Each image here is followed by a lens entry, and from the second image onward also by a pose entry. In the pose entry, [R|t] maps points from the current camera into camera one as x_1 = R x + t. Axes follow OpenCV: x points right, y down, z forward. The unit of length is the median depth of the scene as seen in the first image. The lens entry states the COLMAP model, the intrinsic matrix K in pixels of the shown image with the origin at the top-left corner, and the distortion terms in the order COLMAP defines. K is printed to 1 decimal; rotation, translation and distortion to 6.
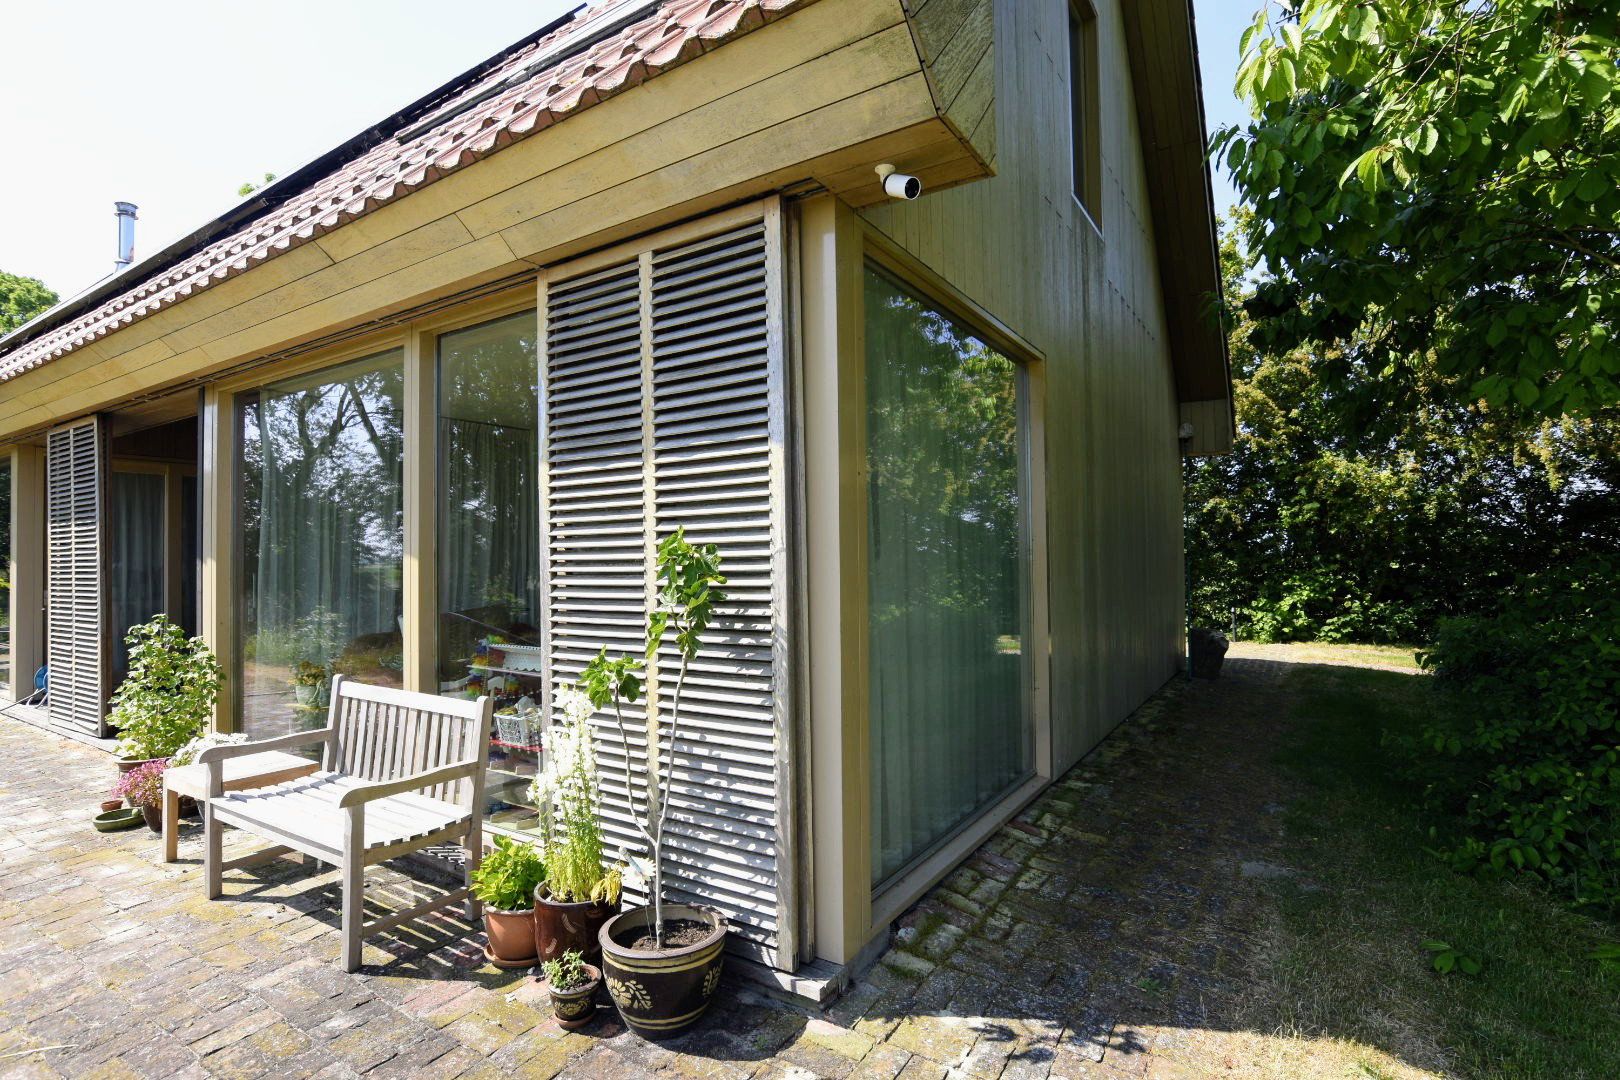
lens RADIAL K [[791.4, 0, 811.1], [0, 791.4, 545.2], [0, 0, 1]] dist [-0.035140, 0.011138]
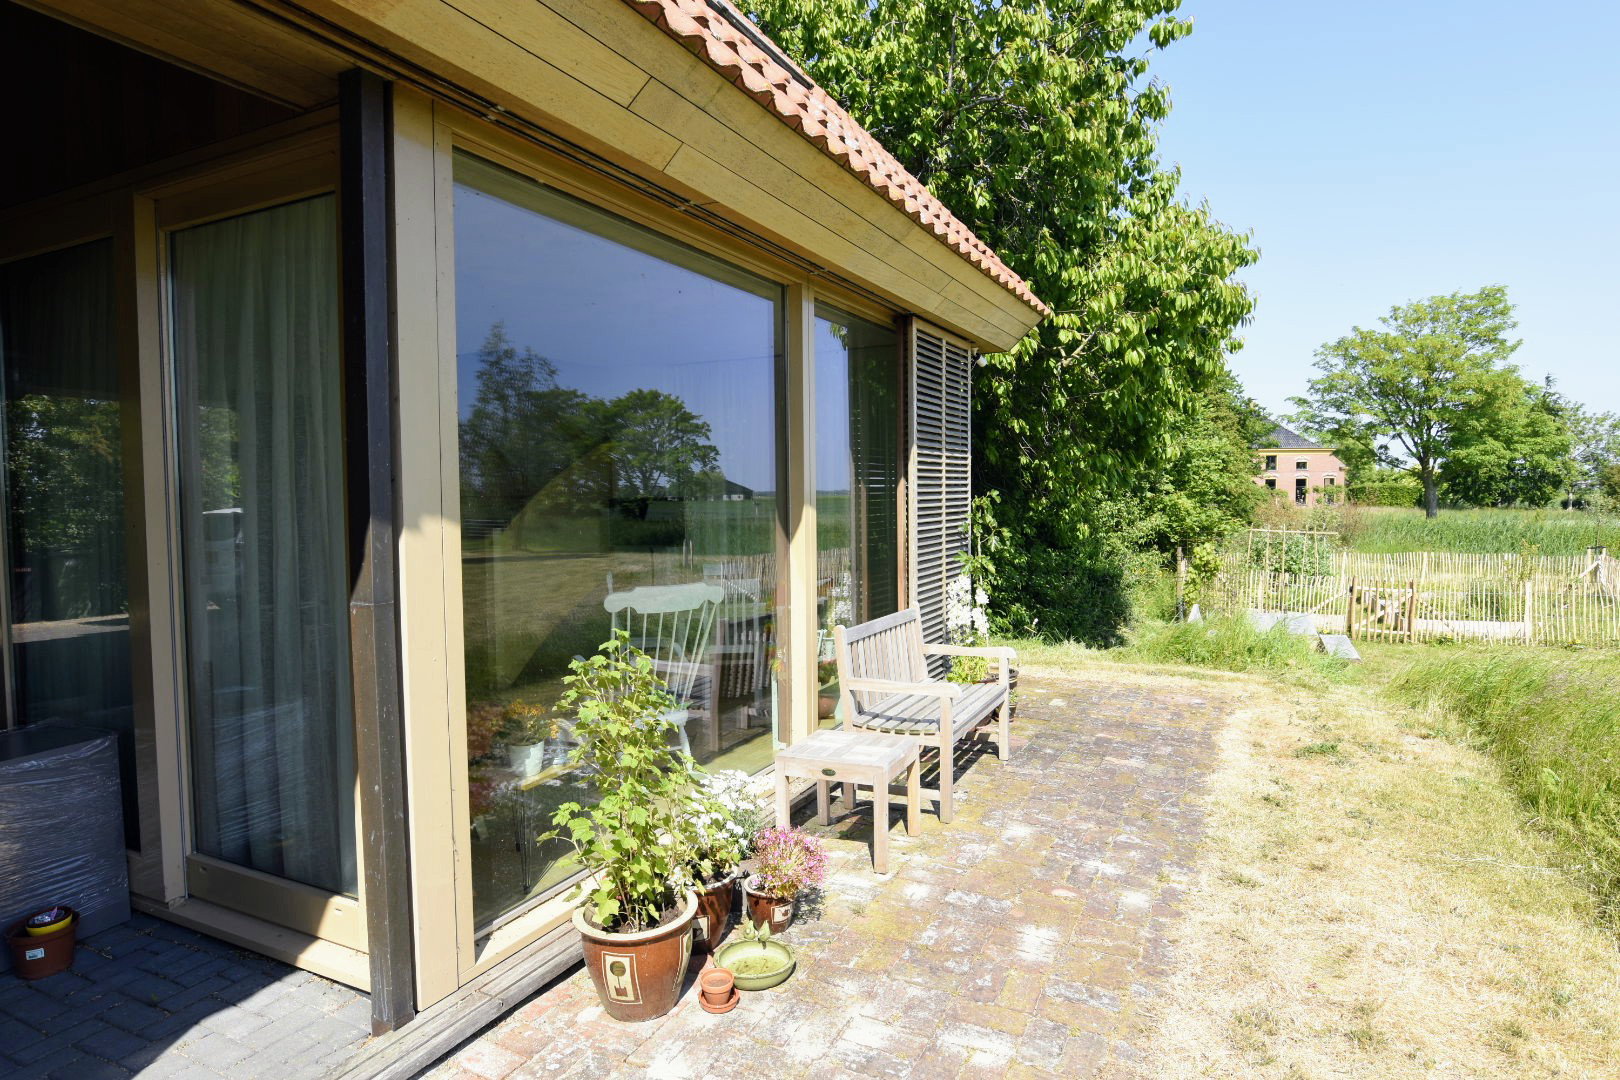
lens RADIAL K [[903.4, 0, 810.0], [0, 903.4, 540.0], [0, 0, 1]] dist [0.000063, -0.000019]
pose [[-0.097178, -0.043021, 0.994337, -2.115203], [-0.005173, 0.999074, 0.042721, 0.008266], [-0.995254, -0.000992, -0.097310, 1.394180]]
